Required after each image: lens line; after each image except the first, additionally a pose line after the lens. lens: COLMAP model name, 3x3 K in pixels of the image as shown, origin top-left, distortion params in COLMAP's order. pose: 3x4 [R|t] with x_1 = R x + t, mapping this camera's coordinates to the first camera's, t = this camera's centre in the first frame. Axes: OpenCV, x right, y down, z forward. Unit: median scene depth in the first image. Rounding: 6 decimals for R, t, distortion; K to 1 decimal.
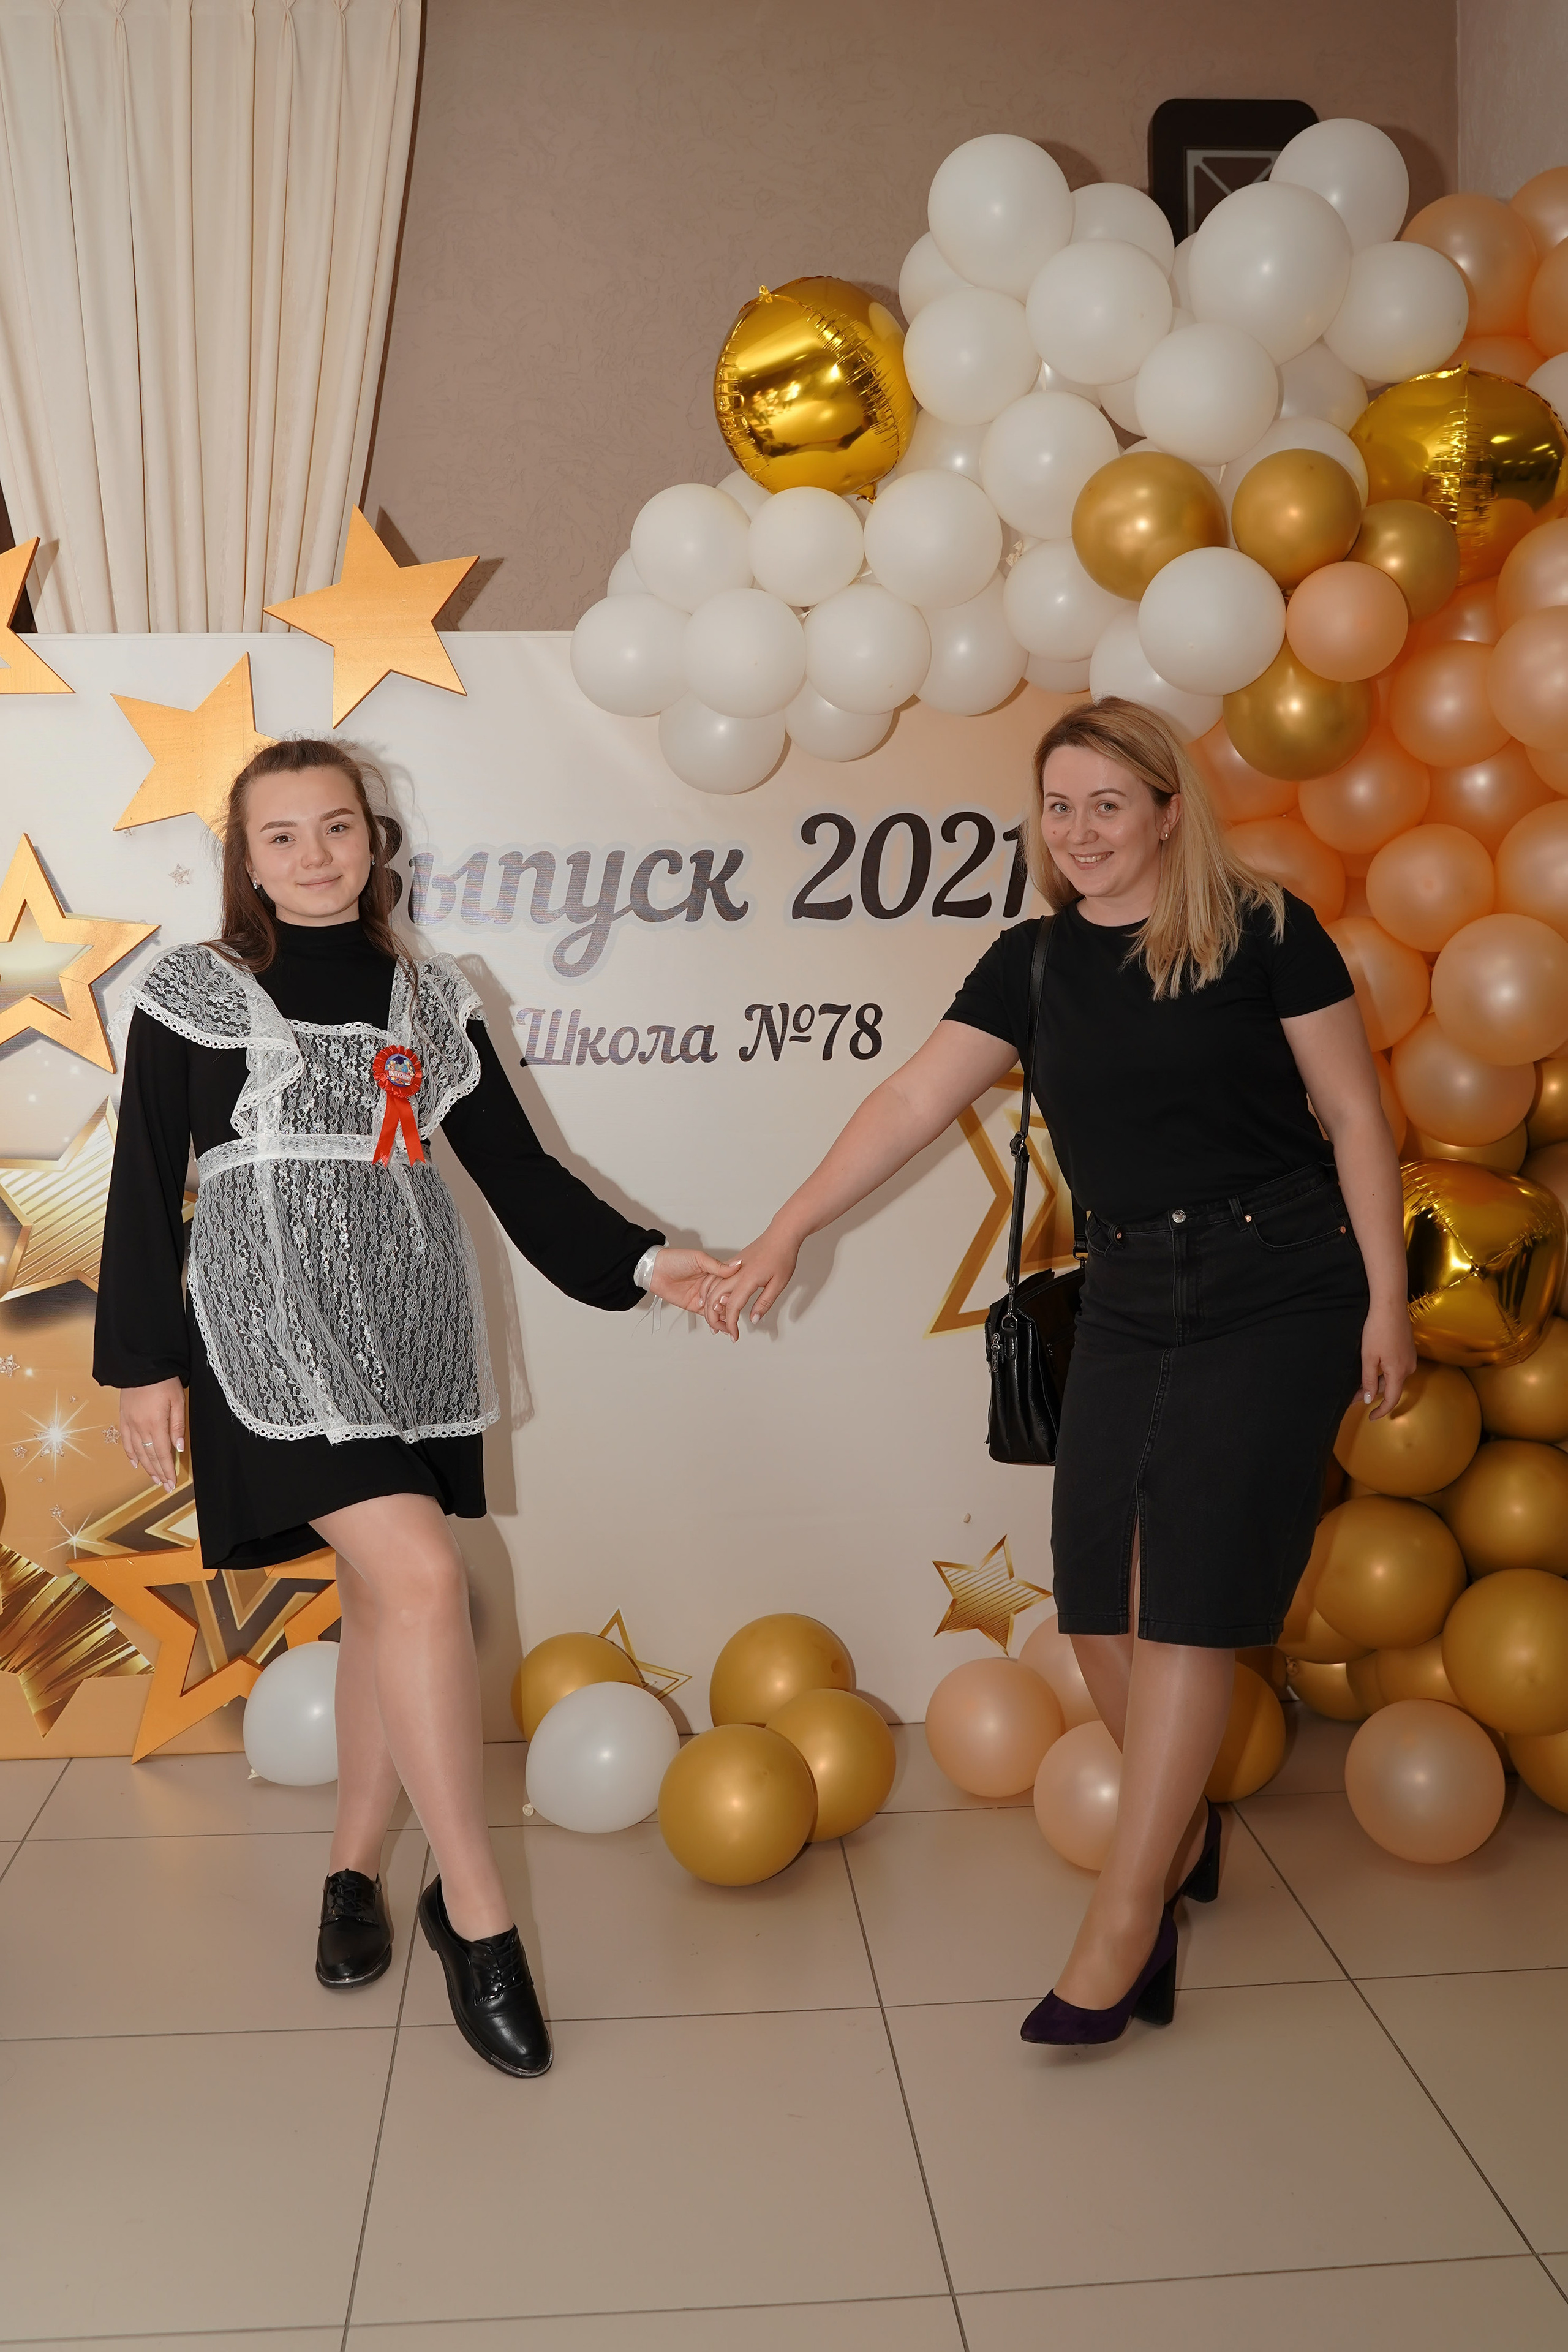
lens RADIAL K [[2343.7, 0, 775.6], [0, 2343.7, 1059.3], [0, 0, 1]] dist [-0.110789, 0.134280]
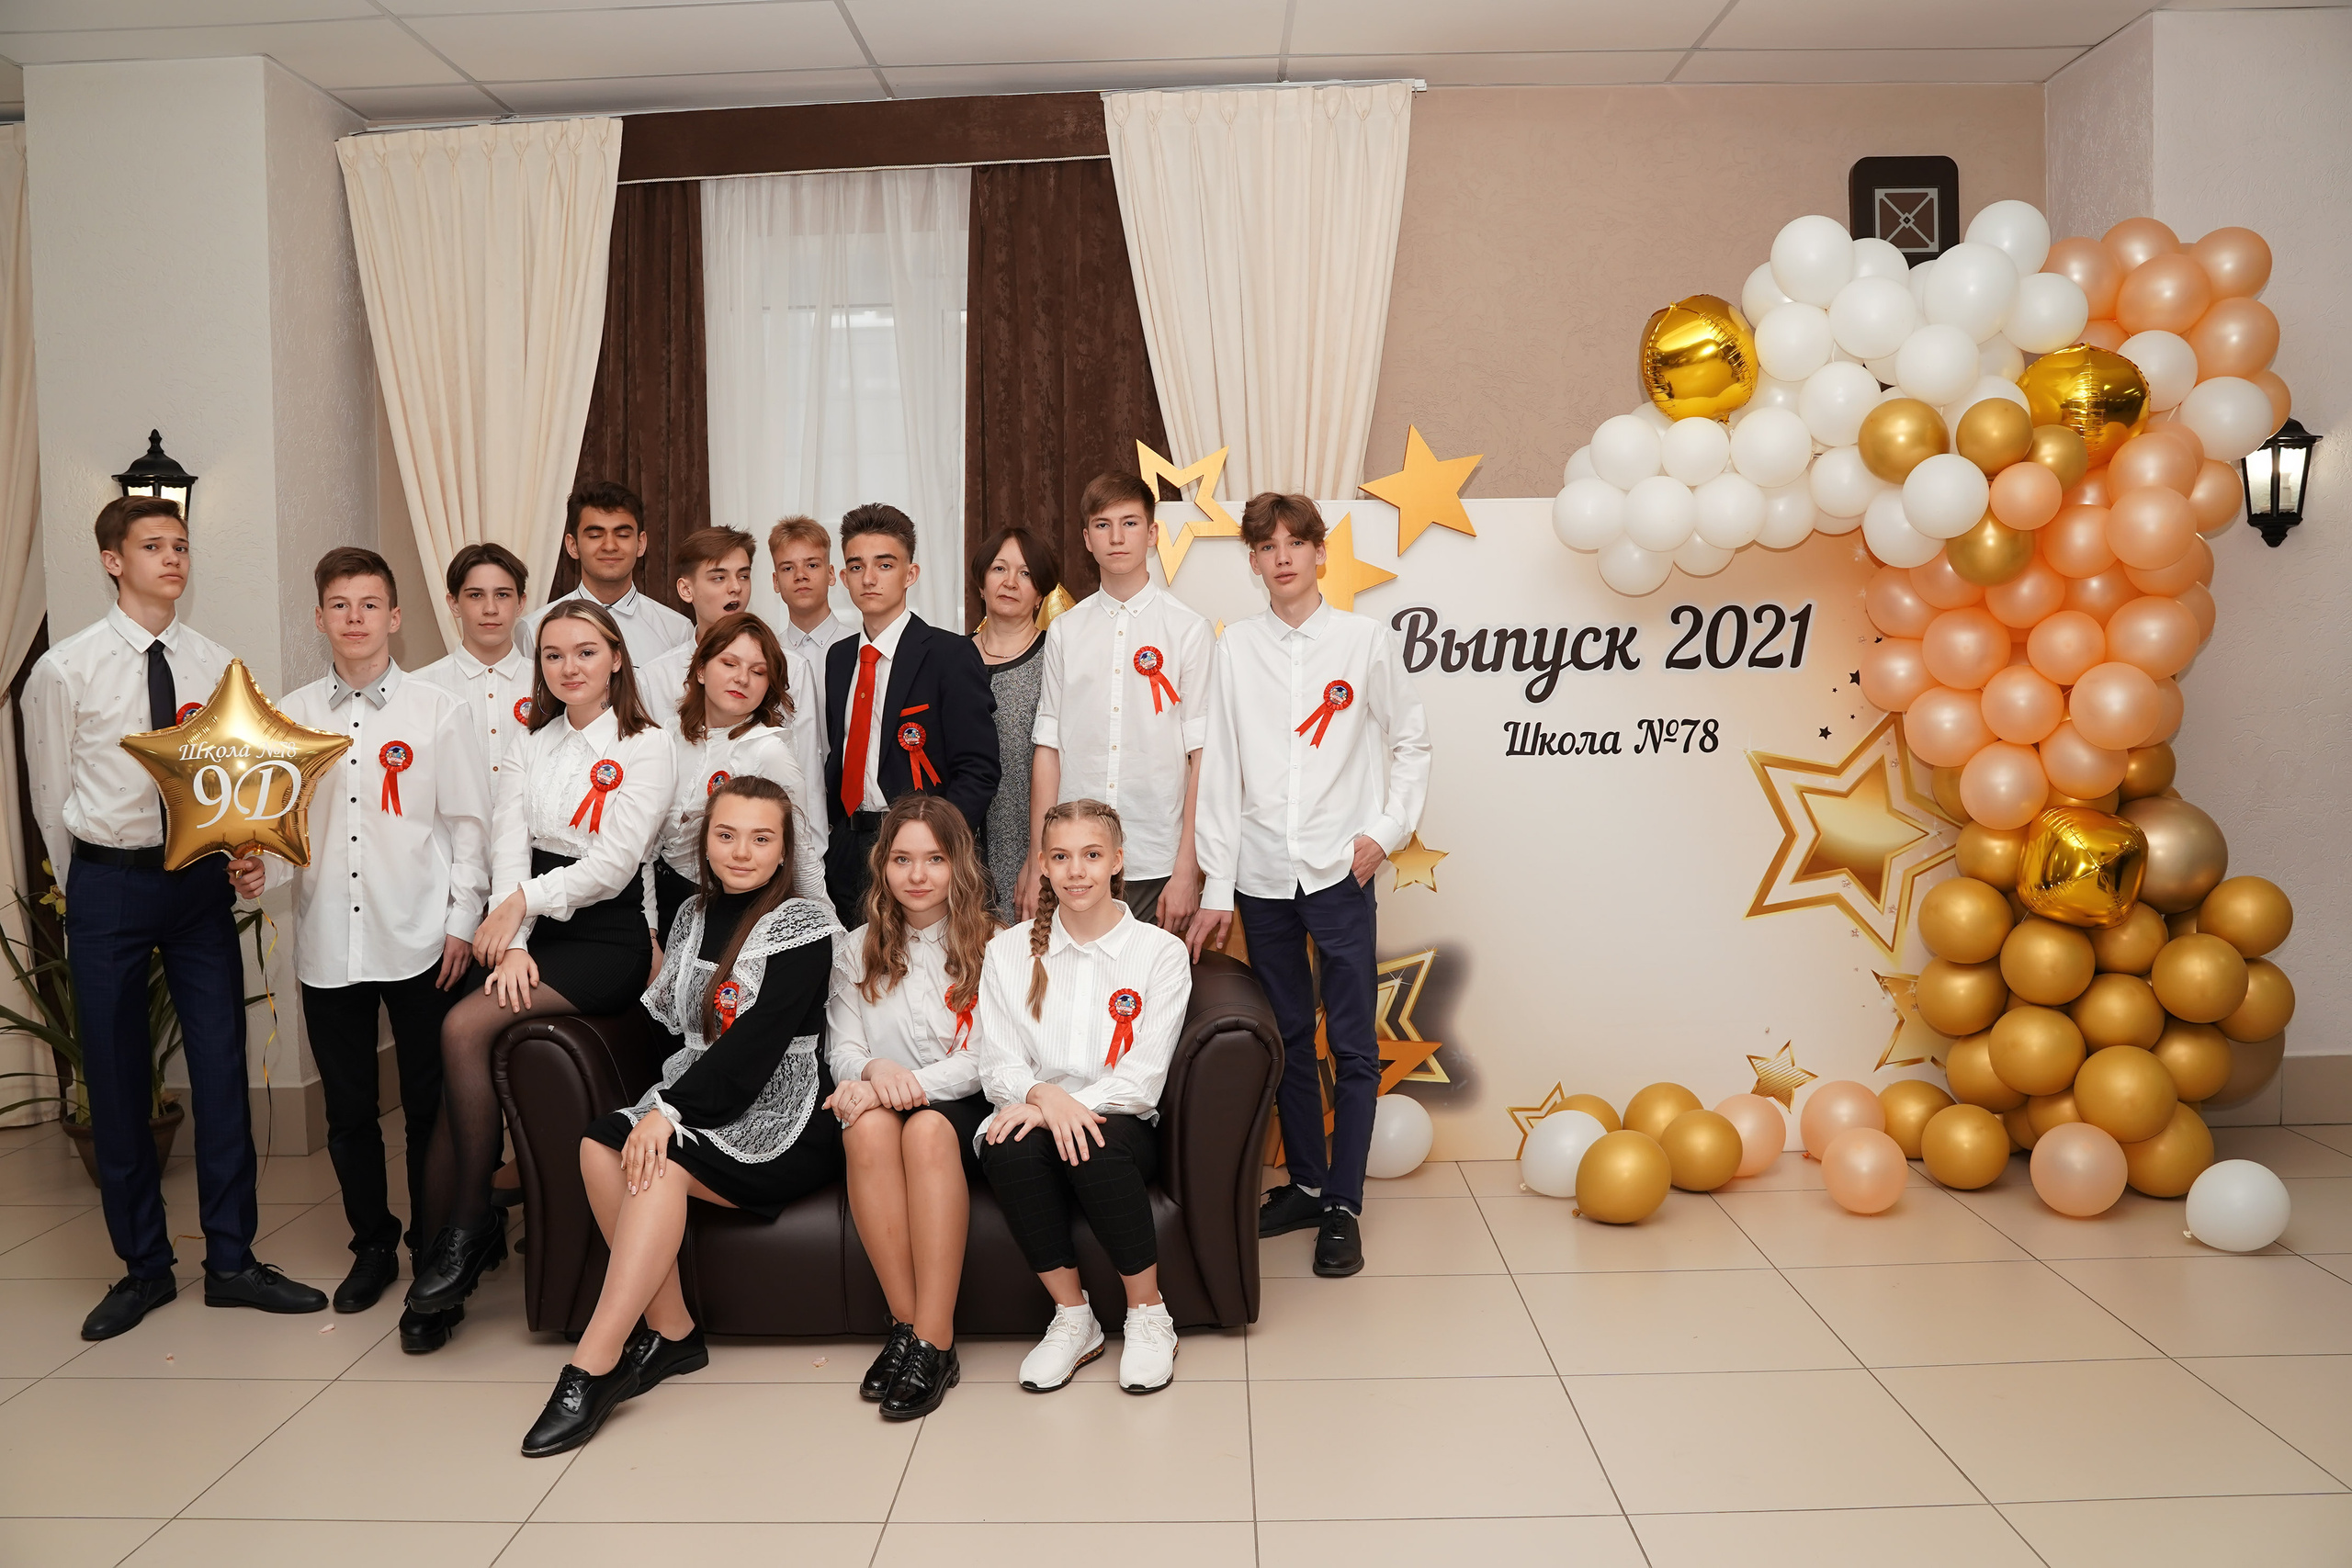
lens RADIAL K [[1907.4, 0, 1176.0], [0, 1907.4, 784.0], [0, 0, 1]] dist [-0.120432, 0.097108]
pose [[0.995803, 0.000978, -0.091513, -0.219628], [-0.001932, 0.999945, -0.010334, 0.037729], [0.091498, 0.010467, 0.995750, -0.383792]]
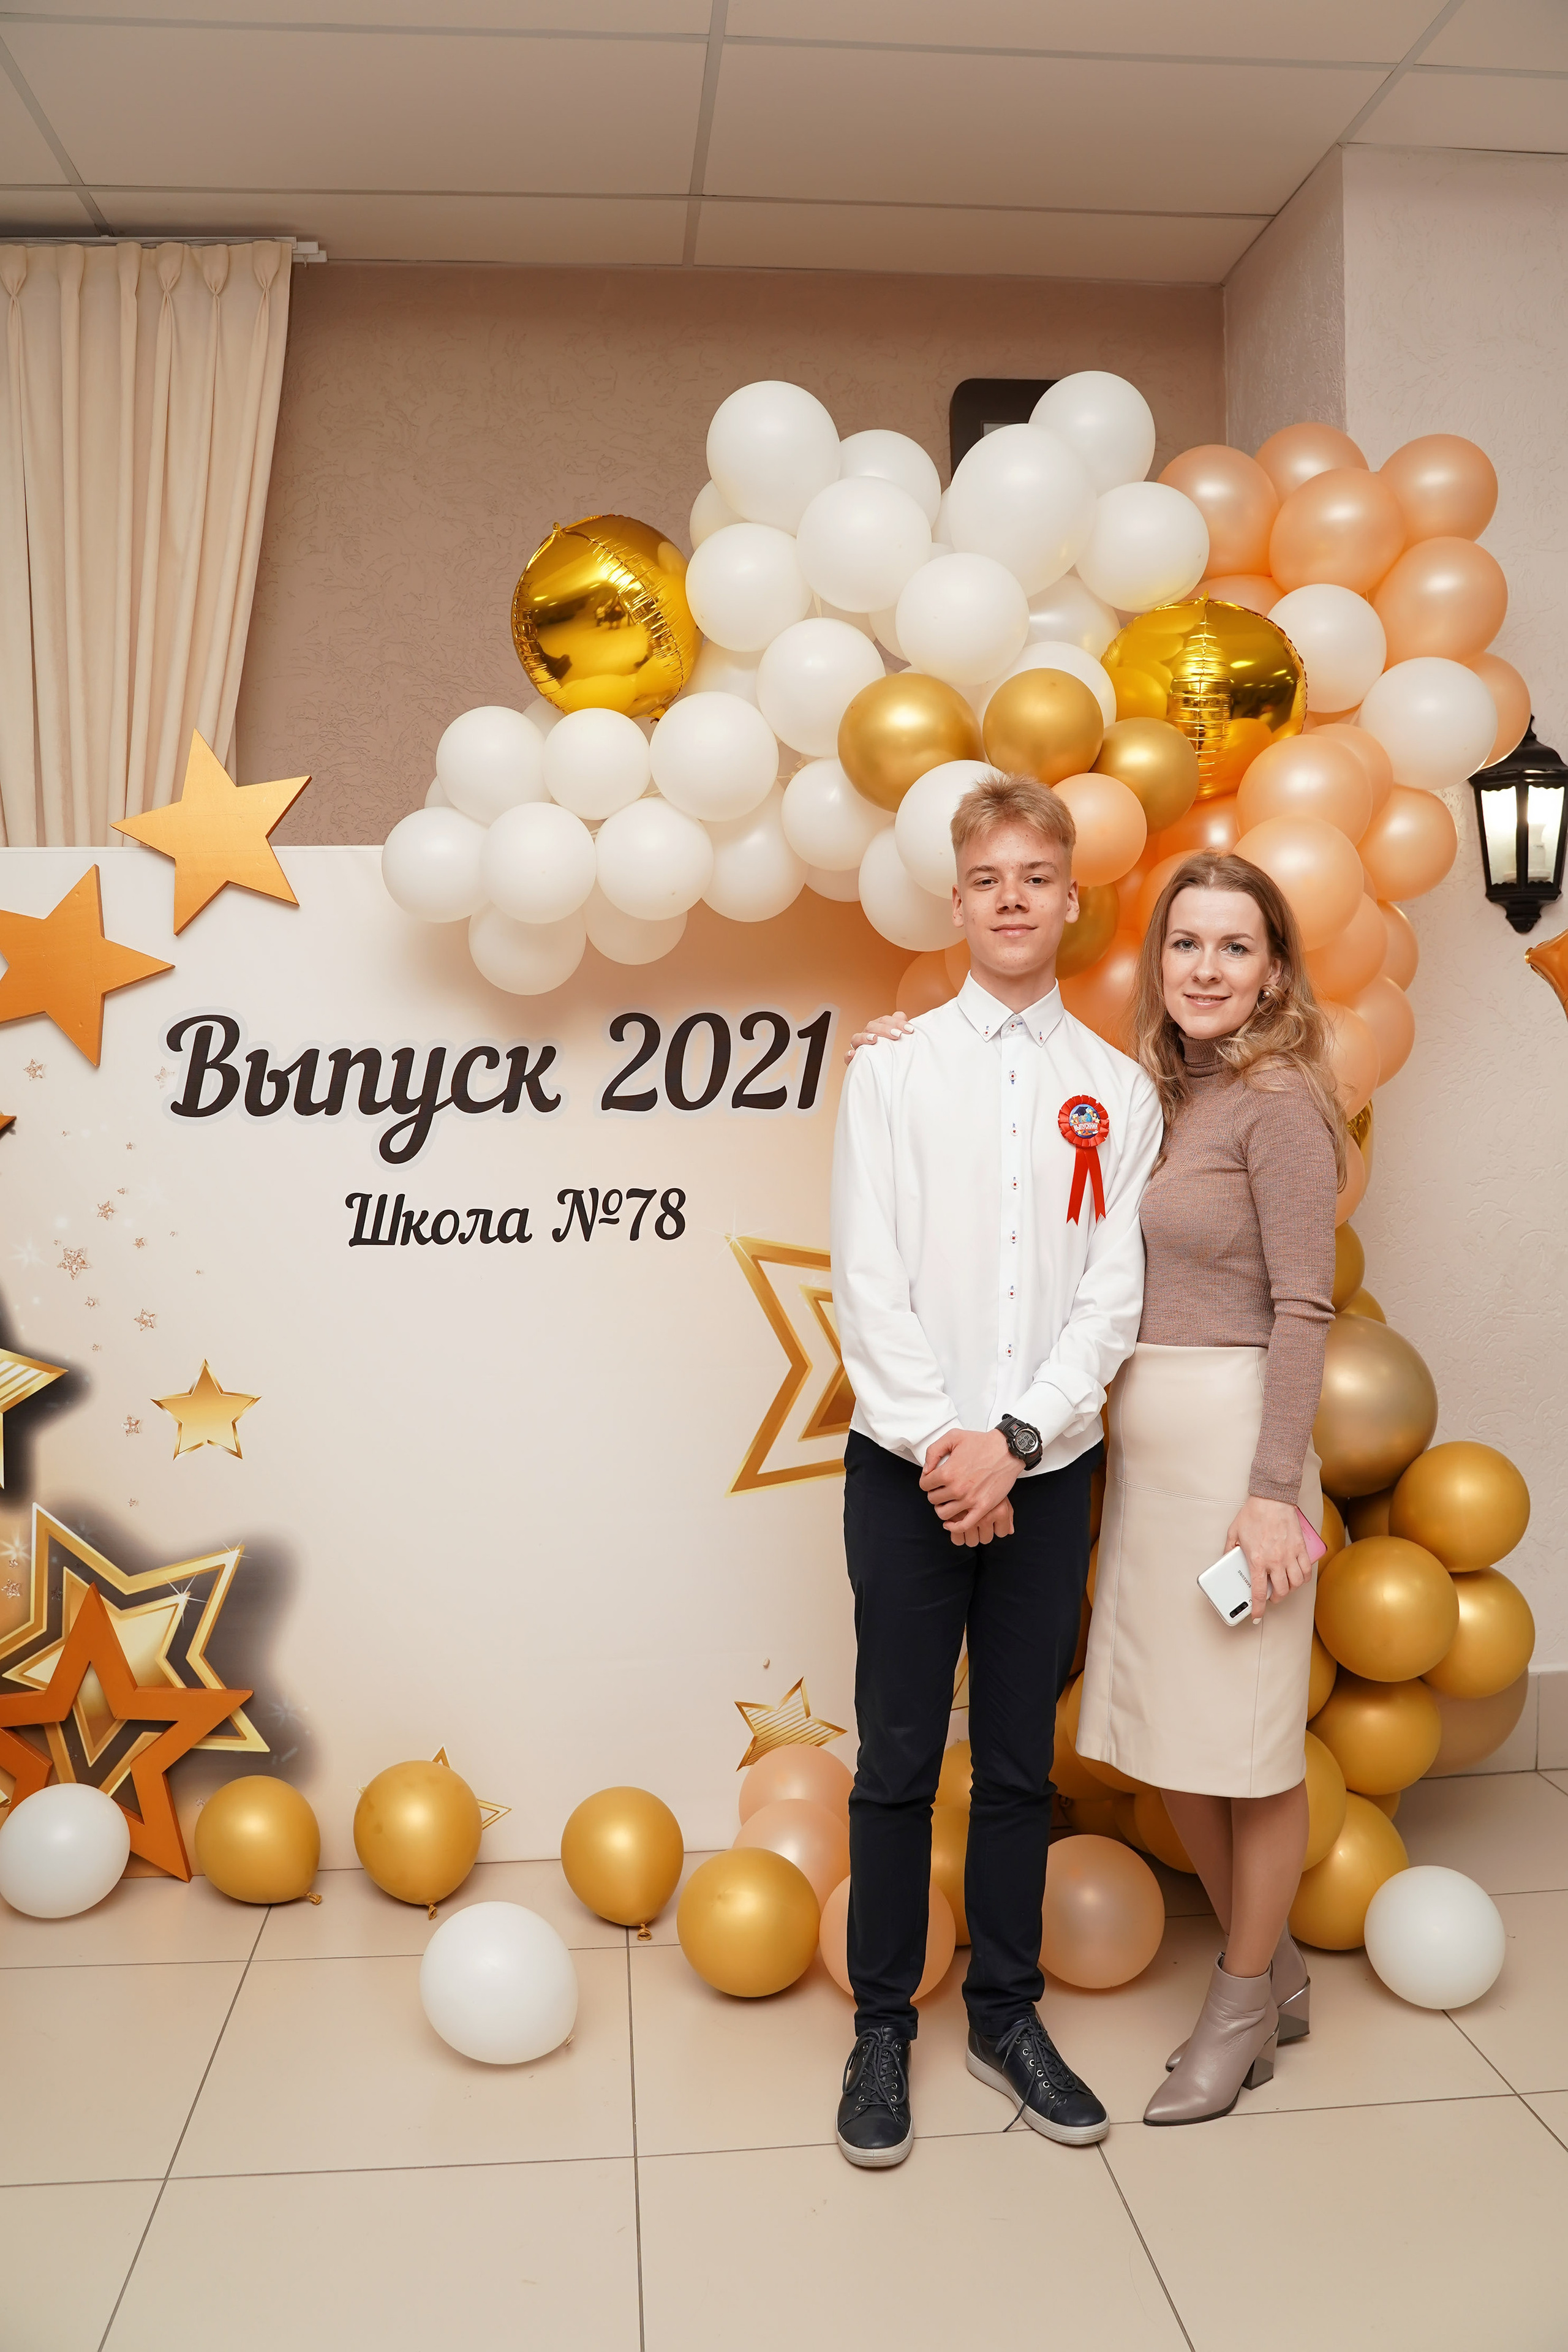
lens RADIAL K [[1907.6, 0, 772.6], [0, 1907.6, 1181.8], [0, 0, 1]] dist [-0.120432, 0.097108]
pose [[0.999840, 0.000156, 0.017868, 0.070920], [0.000204, 0.999797, -0.020152, -0.009083], [-0.017867, 0.020152, 0.999637, 0.118482]]
